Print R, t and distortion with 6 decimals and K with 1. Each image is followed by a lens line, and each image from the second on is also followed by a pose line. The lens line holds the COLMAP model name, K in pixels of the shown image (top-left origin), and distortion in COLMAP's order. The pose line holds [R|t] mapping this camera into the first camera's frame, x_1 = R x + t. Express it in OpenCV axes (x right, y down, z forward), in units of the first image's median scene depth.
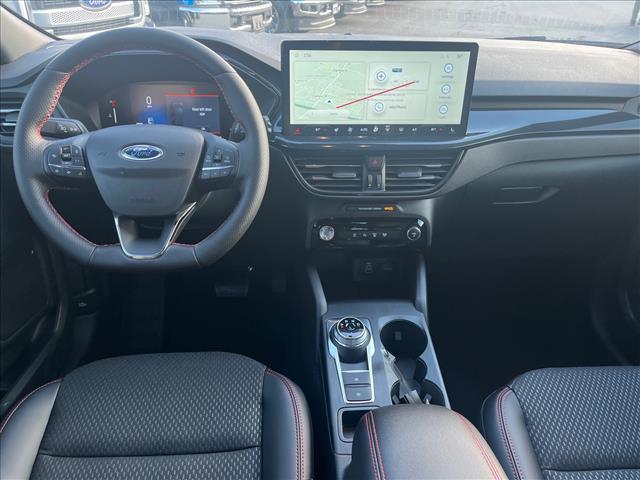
lens RADIAL K [[482.8, 0, 320.4], [0, 482.8, 240.8], [0, 0, 1]] dist [0.006331, 0.005940]
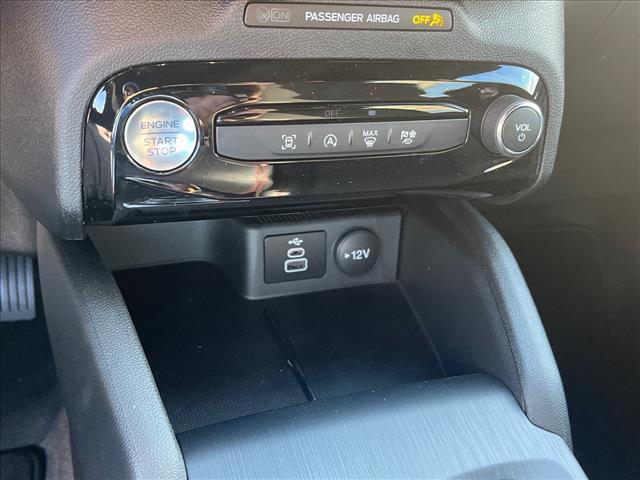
lens RADIAL K [[659.7, 0, 319.5], [0, 659.7, 238.8], [0, 0, 1]] dist [-0.008949, 0.000000]
pose [[0.959340, -0.061183, 0.275544, -0.003781], [0.038333, 0.995421, 0.087567, 0.009025], [-0.279639, -0.073444, 0.957292, 0.686672]]
